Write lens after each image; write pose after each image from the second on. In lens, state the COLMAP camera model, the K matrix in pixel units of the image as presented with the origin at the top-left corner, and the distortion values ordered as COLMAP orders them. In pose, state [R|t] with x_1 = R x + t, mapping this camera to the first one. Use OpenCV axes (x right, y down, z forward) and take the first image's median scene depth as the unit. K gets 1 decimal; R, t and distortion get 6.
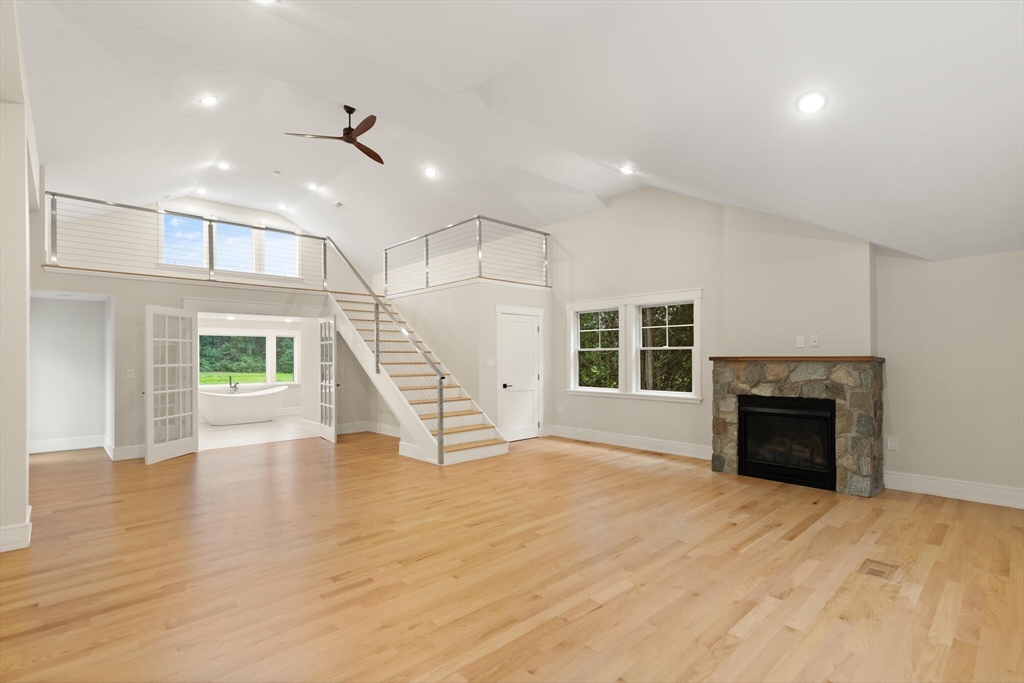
lens RADIAL K [[469.7, 0, 518.2], [0, 469.7, 355.3], [0, 0, 1]] dist [0.013638, -0.003132]
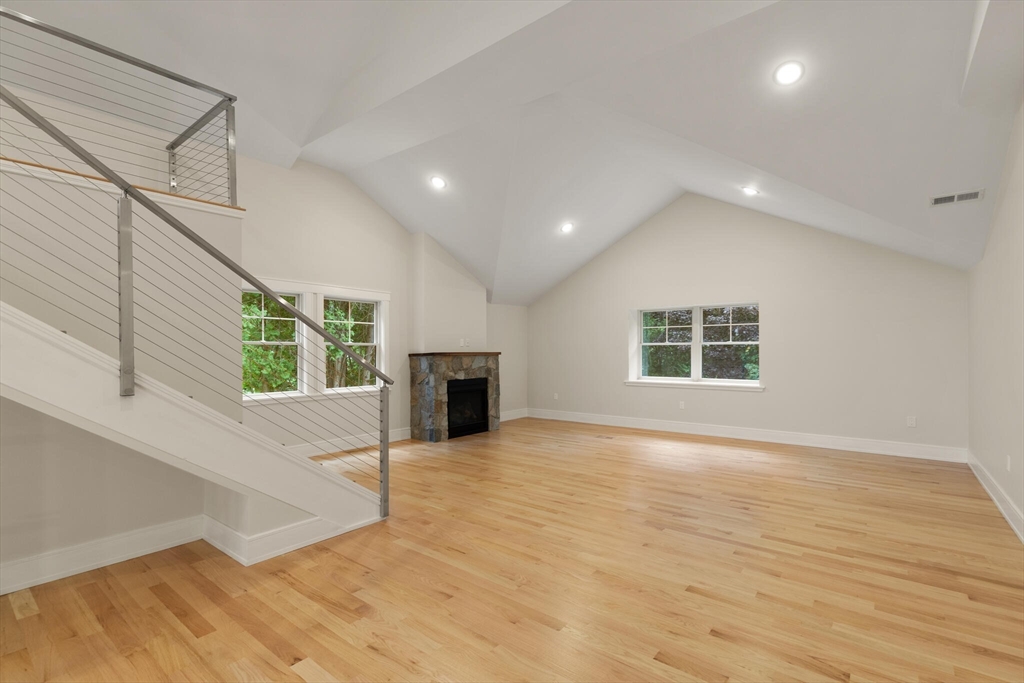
lens RADIAL K [[469.7, 0, 509.6], [0, 469.7, 349.1], [0, 0, 1]] dist [0.013638, -0.003132]
pose [[-0.123416, 0.013236, 0.992267, -0.809188], [0.000139, 0.999911, -0.013321, 0.010426], [-0.992355, -0.001507, -0.123407, 0.891572]]
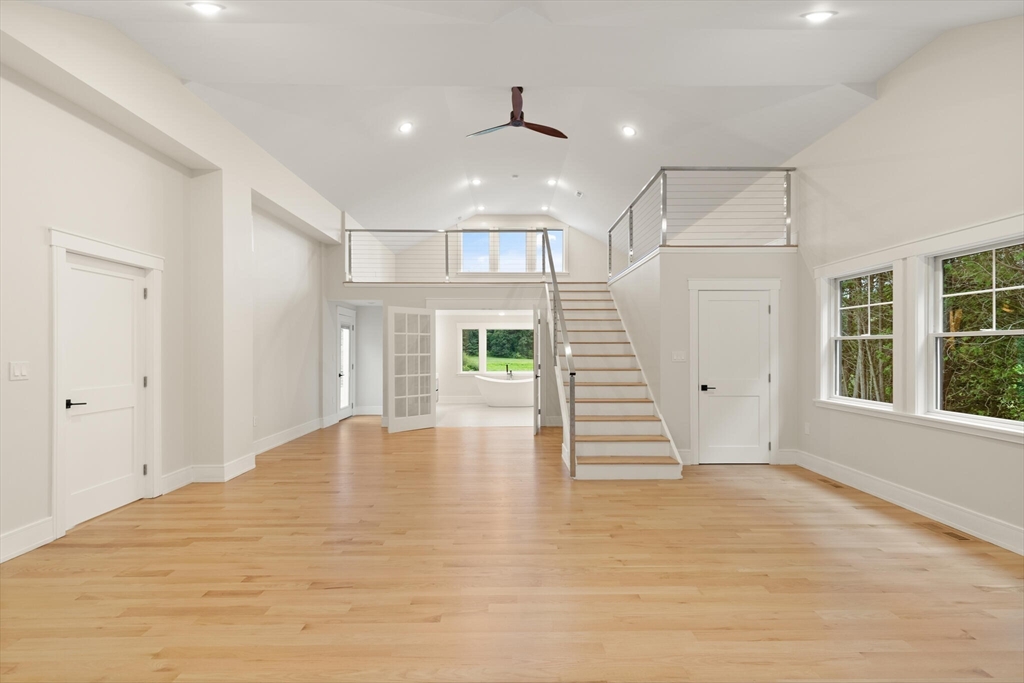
lens RADIAL K [[469.7, 0, 521.6], [0, 469.7, 347.3], [0, 0, 1]] dist [0.013638, -0.003132]
pose [[0.740611, 0.001487, -0.671932, 0.322150], [0.000164, 0.999997, 0.002395, -0.000804], [0.671934, -0.001884, 0.740609, 0.315540]]
